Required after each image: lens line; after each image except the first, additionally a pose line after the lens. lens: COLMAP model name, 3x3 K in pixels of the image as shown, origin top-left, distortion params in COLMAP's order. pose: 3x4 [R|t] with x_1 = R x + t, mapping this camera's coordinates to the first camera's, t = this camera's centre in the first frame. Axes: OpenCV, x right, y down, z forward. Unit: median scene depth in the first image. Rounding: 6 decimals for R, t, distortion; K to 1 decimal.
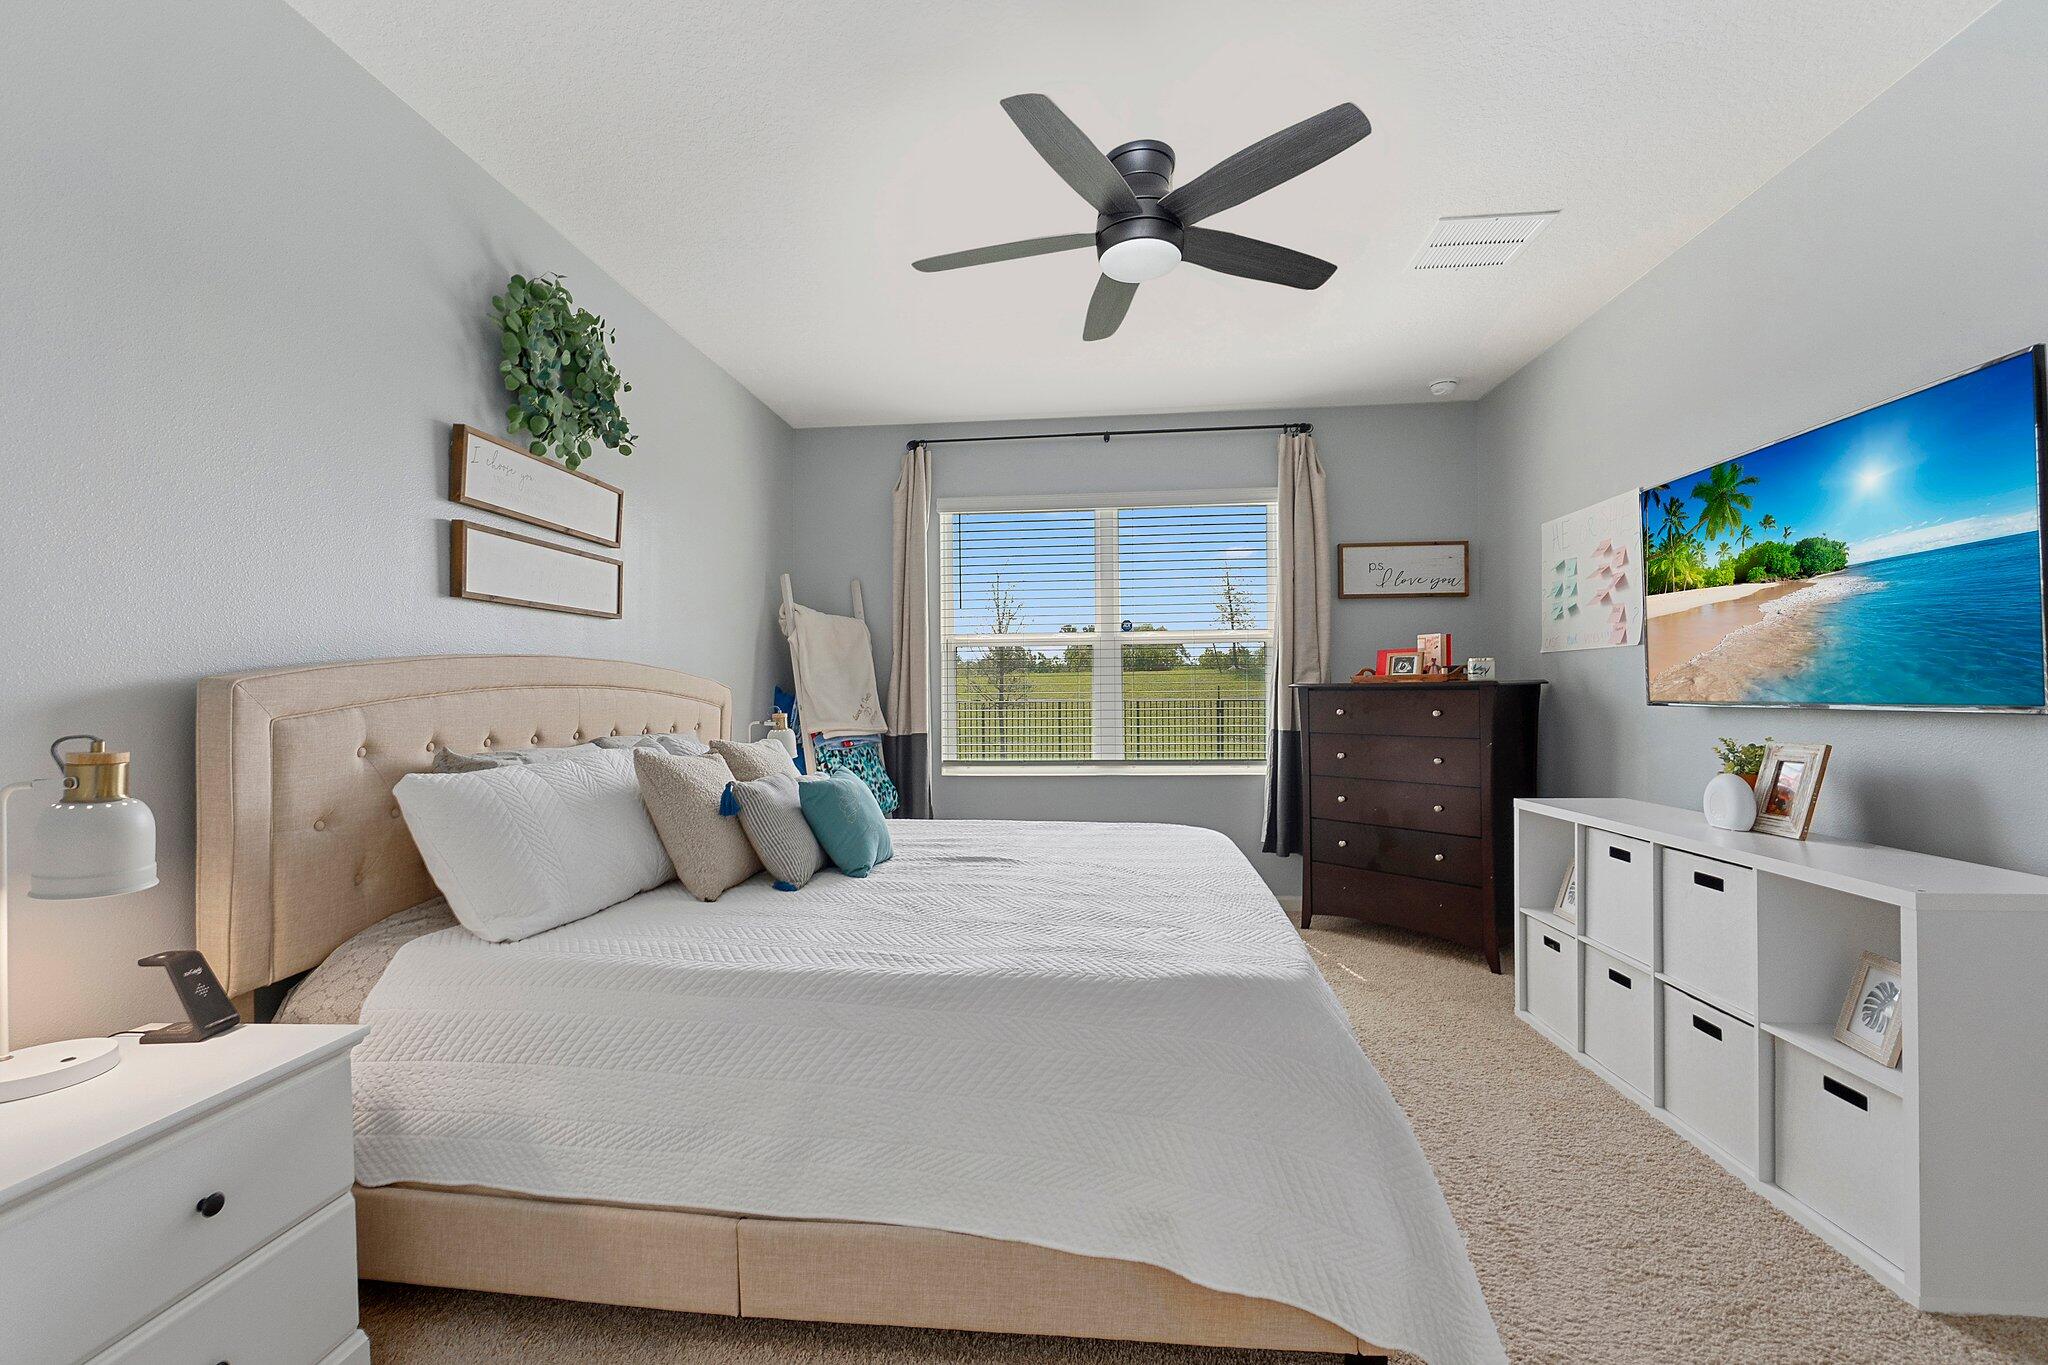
lens RADIAL K [[873.9, 0, 1012.4], [0, 873.9, 695.1], [0, 0, 1]] dist [-0.000914, 0.000211]
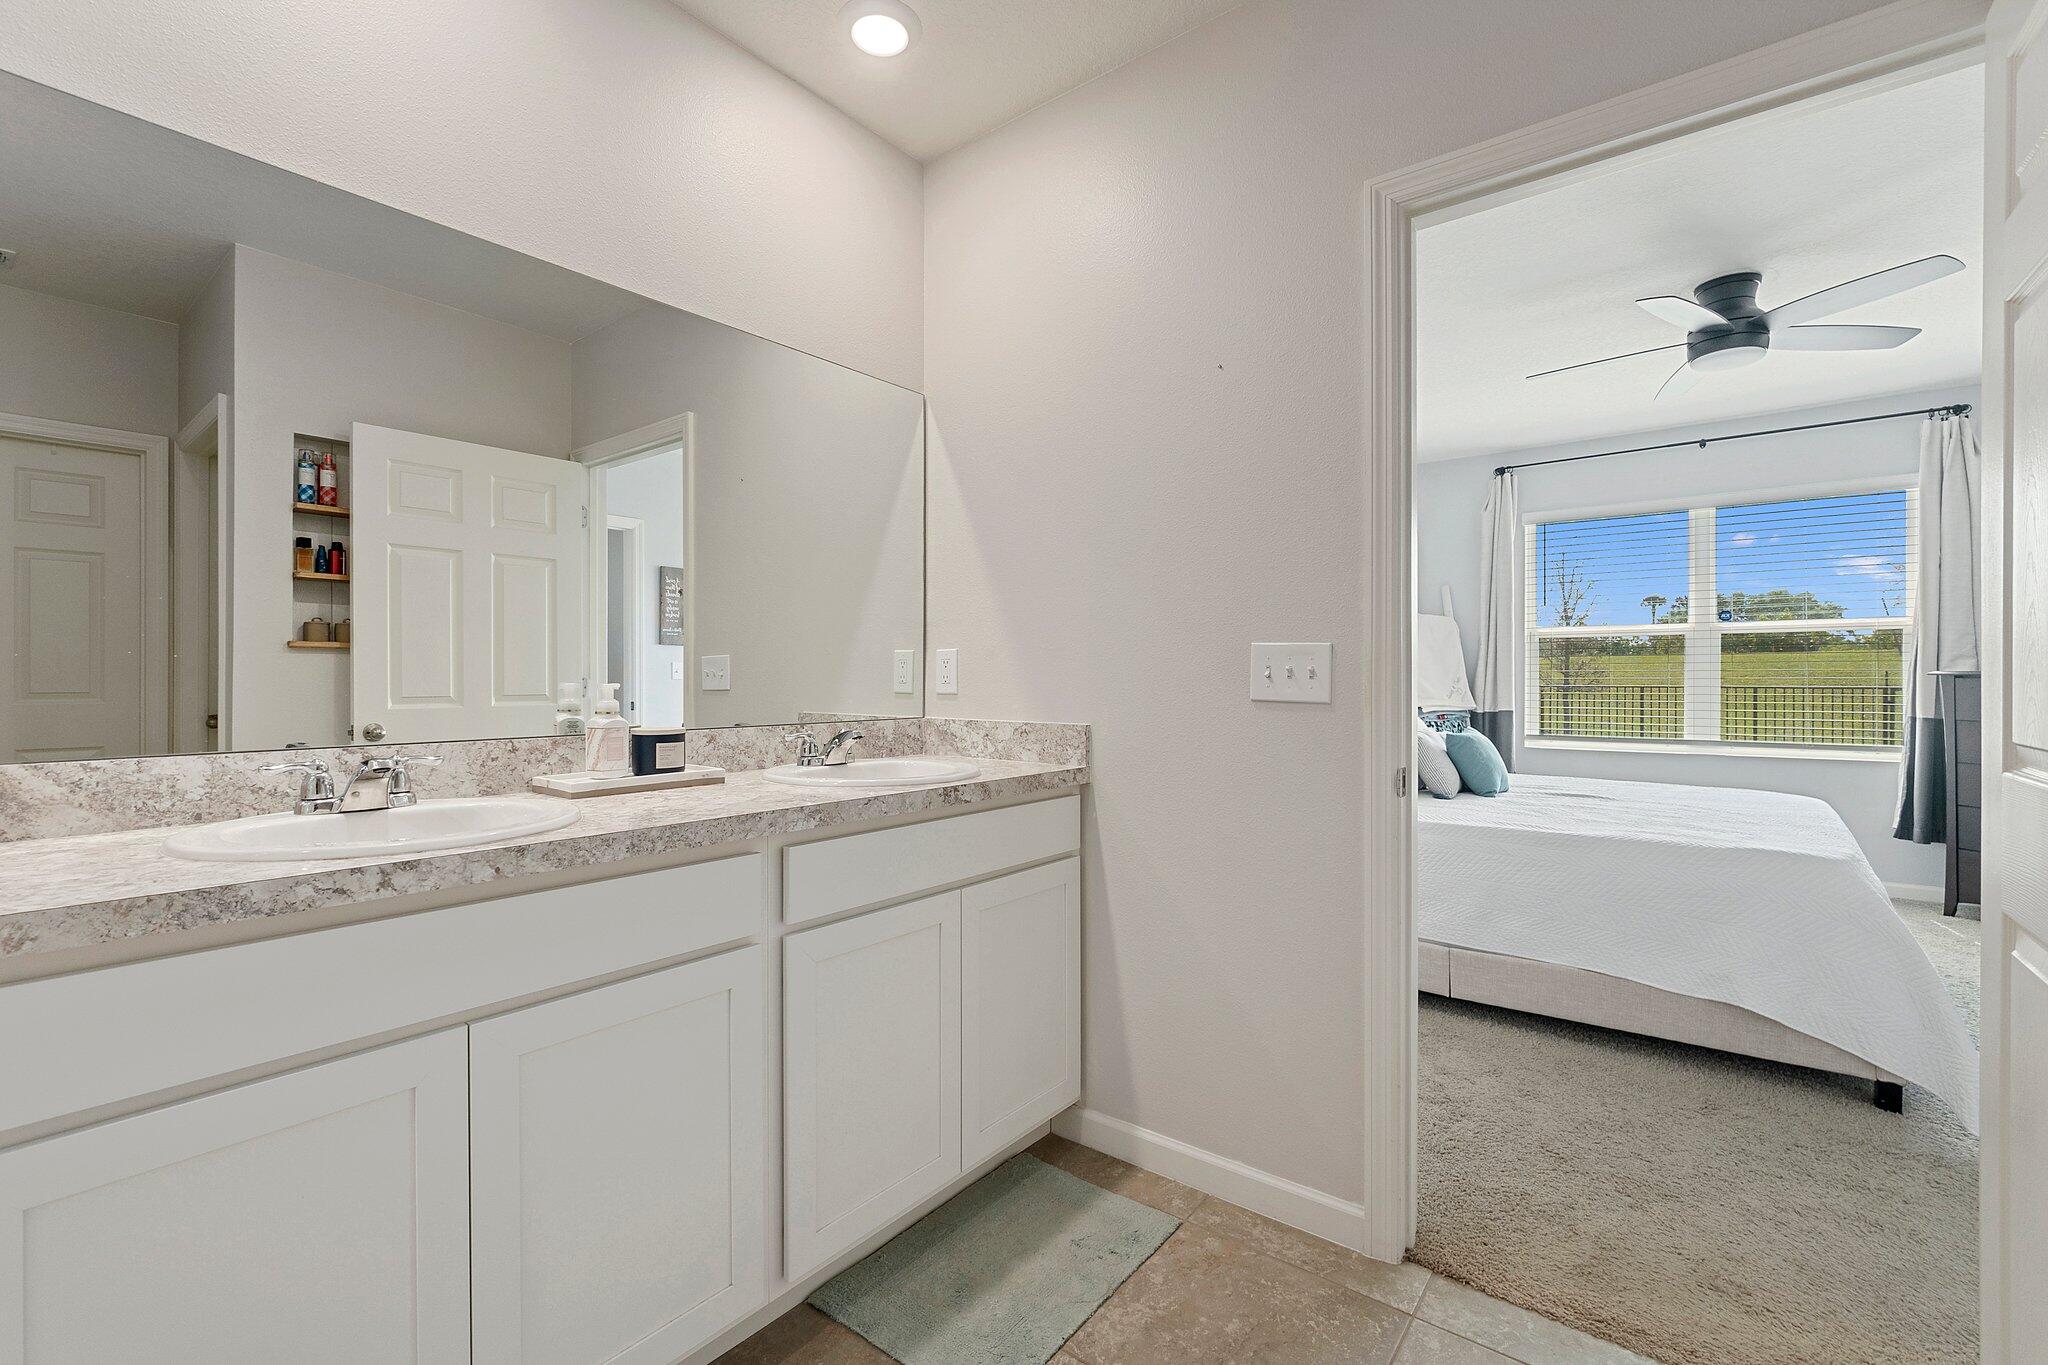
lens RADIAL K [[882.3, 0, 1008.7], [0, 882.3, 675.5], [0, 0, 1]] dist [-0.001668, 0.000374]
pose [[0.844374, 0.007863, -0.535696, -0.033882], [-0.008368, 0.999964, 0.001488, -0.000716], [0.535688, 0.003227, 0.844410, -0.413492]]
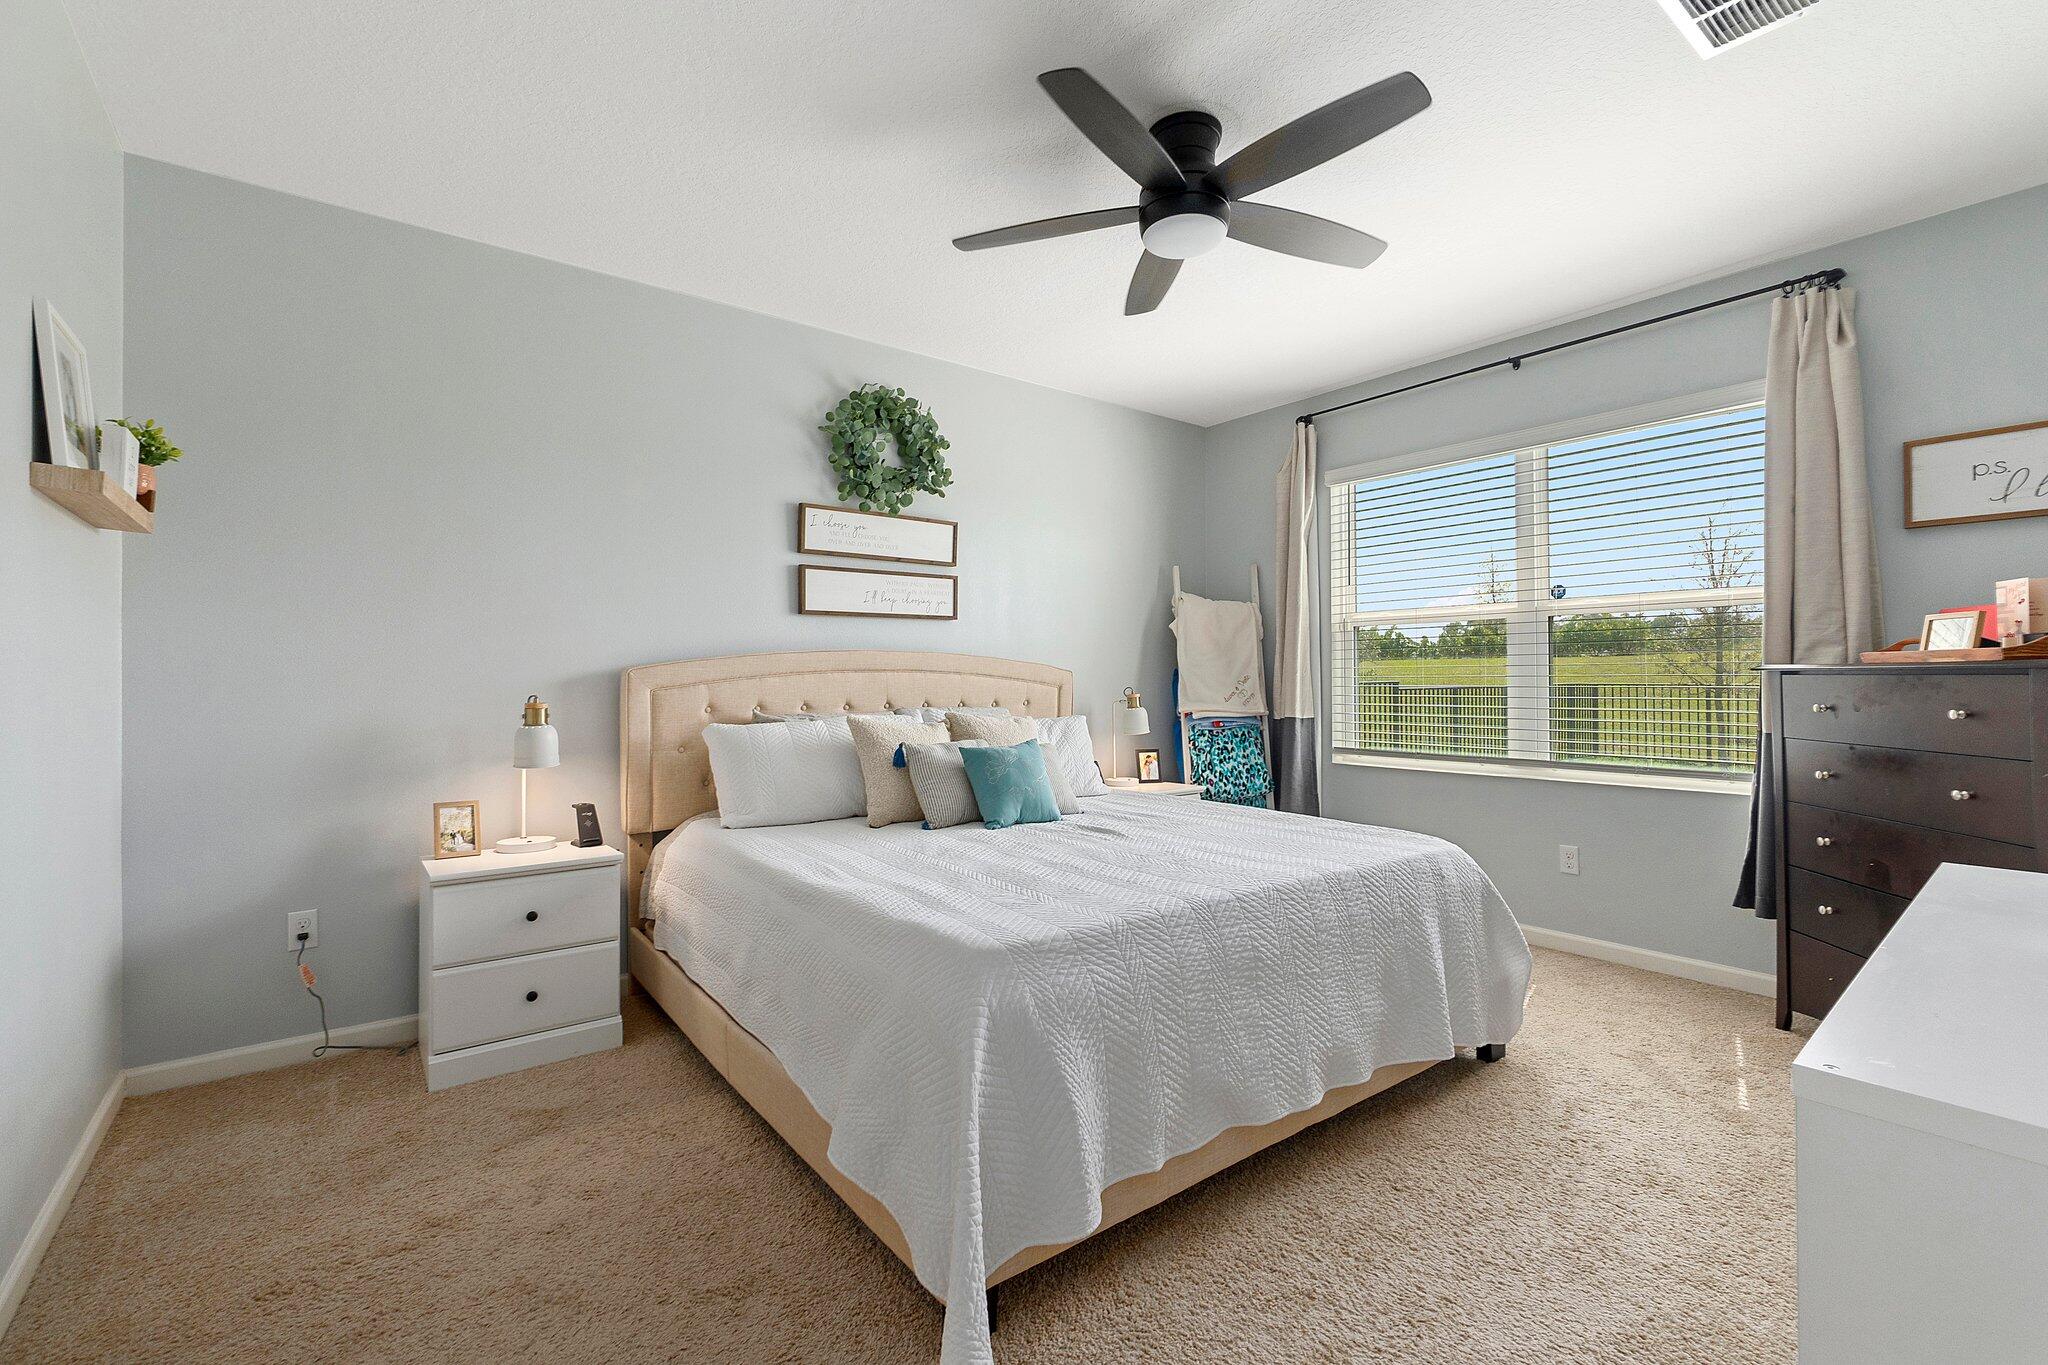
lens RADIAL K [[894.3, 0, 1041.9], [0, 894.3, 671.0], [0, 0, 1]] dist [-0.003195, -0.000378]
pose [[0.691891, 0.000564, -0.722001, 0.425757], [-0.003553, 0.999990, -0.002625, -0.003980], [0.721993, 0.004381, 0.691887, 0.108657]]
